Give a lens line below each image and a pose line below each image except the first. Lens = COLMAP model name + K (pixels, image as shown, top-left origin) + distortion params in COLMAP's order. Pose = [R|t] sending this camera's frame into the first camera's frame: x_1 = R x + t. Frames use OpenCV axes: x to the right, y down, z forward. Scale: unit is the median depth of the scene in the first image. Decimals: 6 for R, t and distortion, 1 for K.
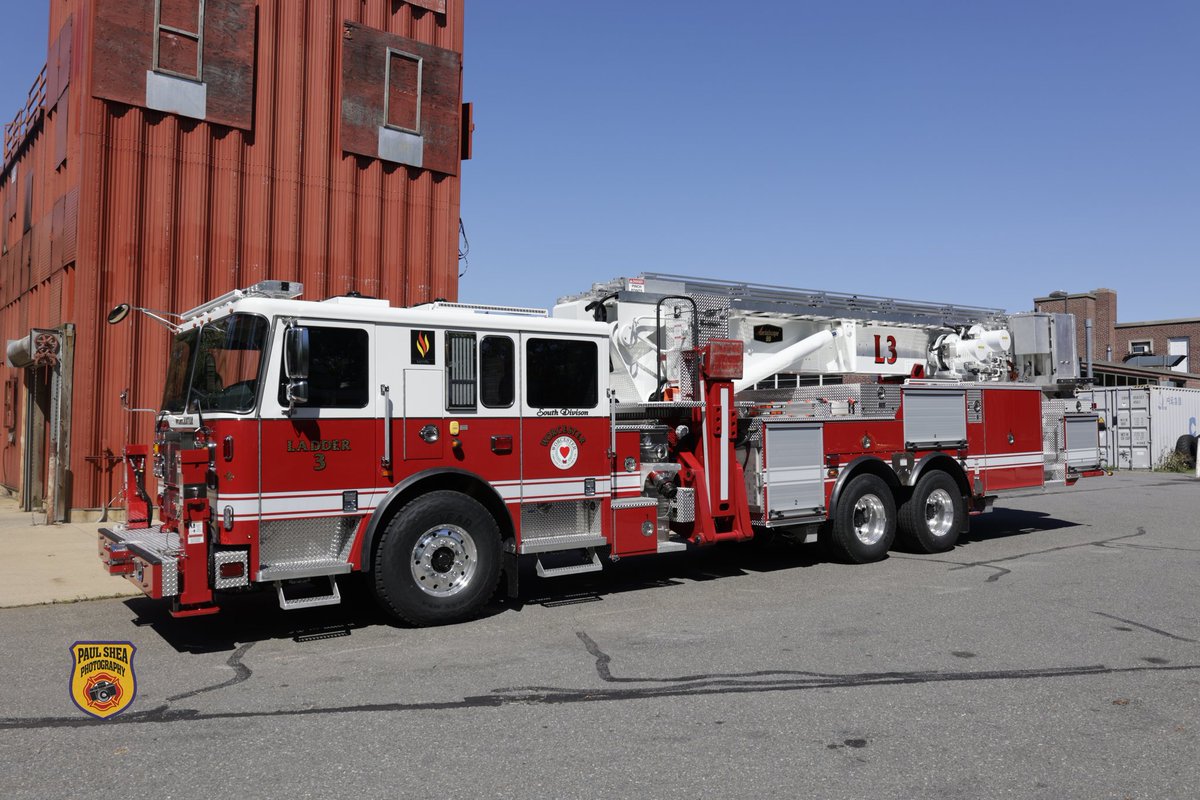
lens RADIAL K [[929.6, 0, 600.0], [0, 929.6, 400.0], [0, 0, 1]] dist [-0.006858, -0.004111]
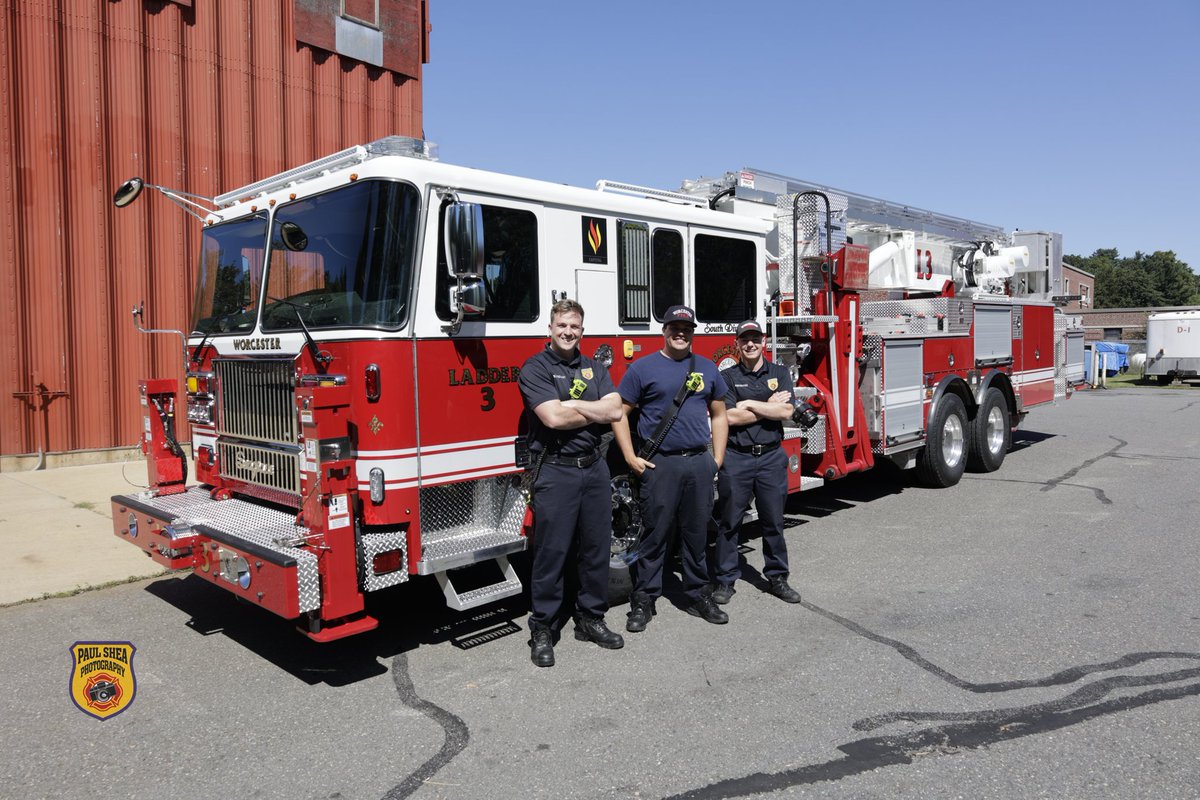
lens RADIAL K [[818.3, 0, 600.0], [0, 818.3, 400.0], [0, 0, 1]] dist [-0.008923, 0.001966]
pose [[0.984380, -0.024668, 0.174319, -0.273030], [0.009036, 0.995910, 0.089903, 0.010323], [-0.175823, -0.086923, 0.980577, 0.314064]]
